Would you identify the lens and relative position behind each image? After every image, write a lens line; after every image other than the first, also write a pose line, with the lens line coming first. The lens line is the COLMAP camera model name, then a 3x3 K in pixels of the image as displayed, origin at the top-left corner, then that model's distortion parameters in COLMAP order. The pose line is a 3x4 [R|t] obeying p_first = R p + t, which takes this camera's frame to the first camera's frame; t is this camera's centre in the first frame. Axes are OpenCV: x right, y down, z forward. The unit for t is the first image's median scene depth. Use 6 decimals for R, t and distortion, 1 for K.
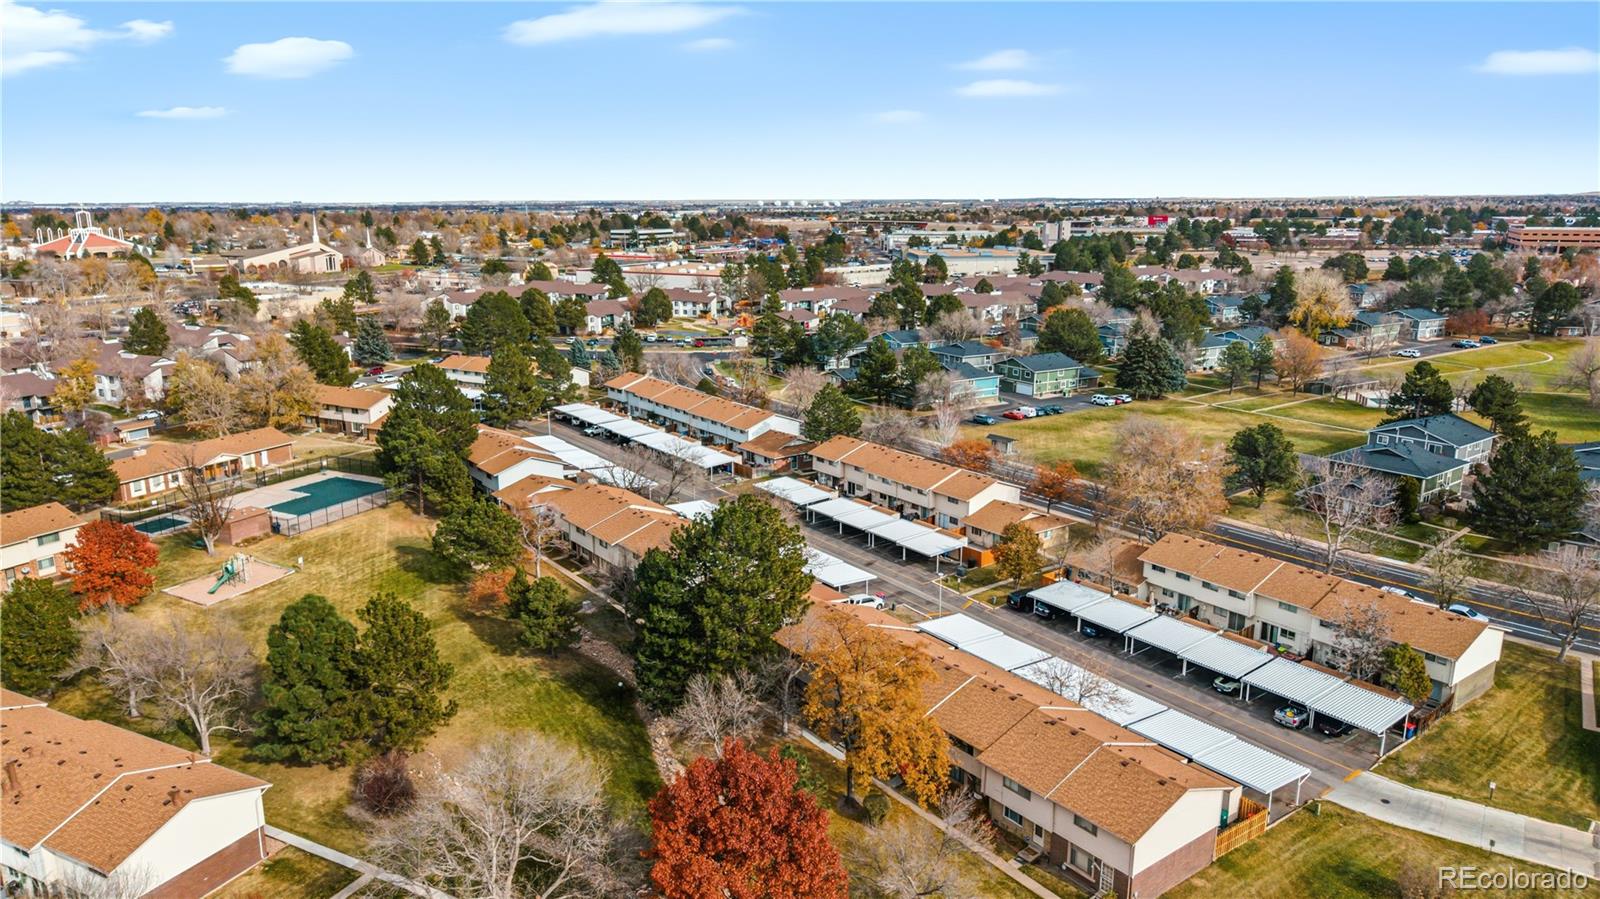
lens RADIAL K [[1131.3, 0, 803.0], [0, 1131.3, 438.6], [0, 0, 1]] dist [0.006107, -0.014011]
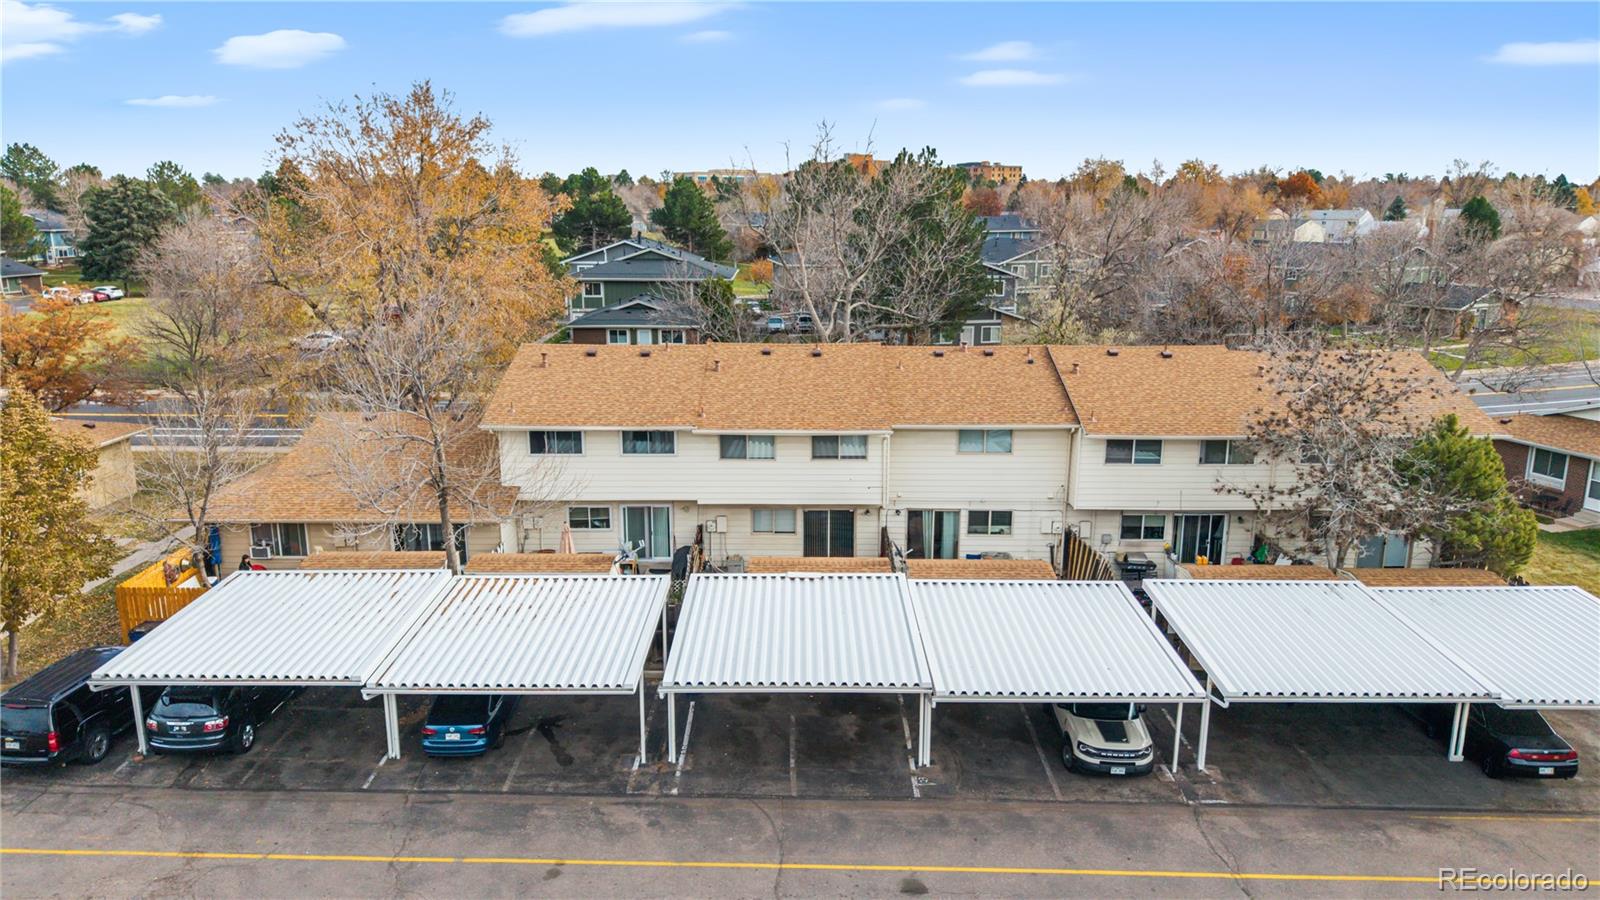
lens RADIAL K [[1131.3, 0, 793.1], [0, 1131.3, 447.5], [0, 0, 1]] dist [0.006107, -0.014011]
pose [[0.634404, -0.190013, 0.749284, 0.135488], [0.193151, 0.977536, 0.084360, 0.105352], [-0.748482, 0.091207, 0.656853, 0.774821]]
